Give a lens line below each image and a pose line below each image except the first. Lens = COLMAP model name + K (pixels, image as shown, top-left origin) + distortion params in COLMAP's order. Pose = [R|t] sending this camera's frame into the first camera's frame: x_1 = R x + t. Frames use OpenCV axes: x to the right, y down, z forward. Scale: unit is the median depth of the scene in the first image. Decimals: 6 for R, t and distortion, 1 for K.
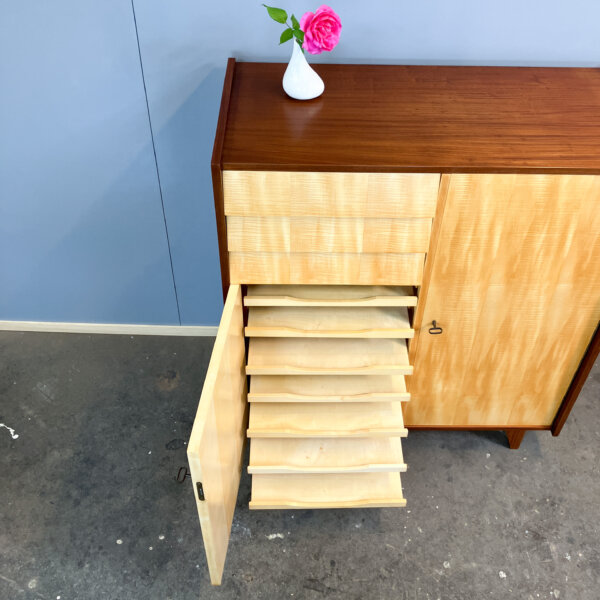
lens RADIAL K [[672.8, 0, 309.4], [0, 672.8, 233.2], [0, 0, 1]] dist [0.010568, 0.010820]
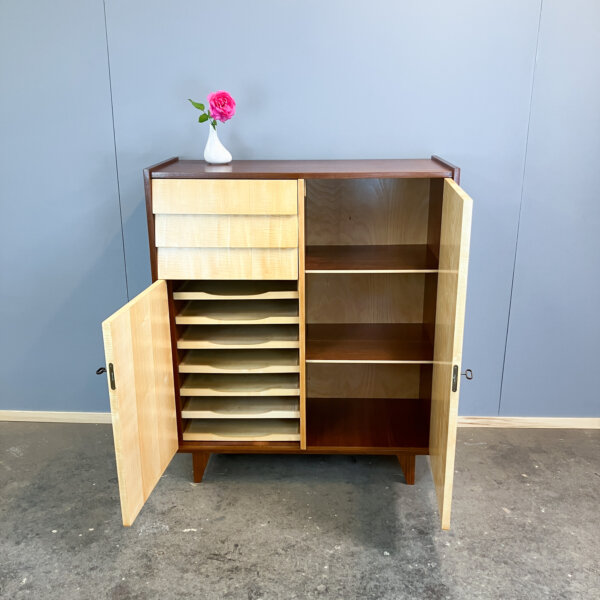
lens RADIAL K [[658.8, 0, 299.0], [0, 658.8, 308.0], [0, 0, 1]] dist [0.016508, -0.012574]
pose [[0.998742, -0.016160, -0.047472, 0.194037], [-0.004852, 0.911074, -0.412214, 0.569608], [0.049912, 0.411925, 0.909850, -0.161413]]
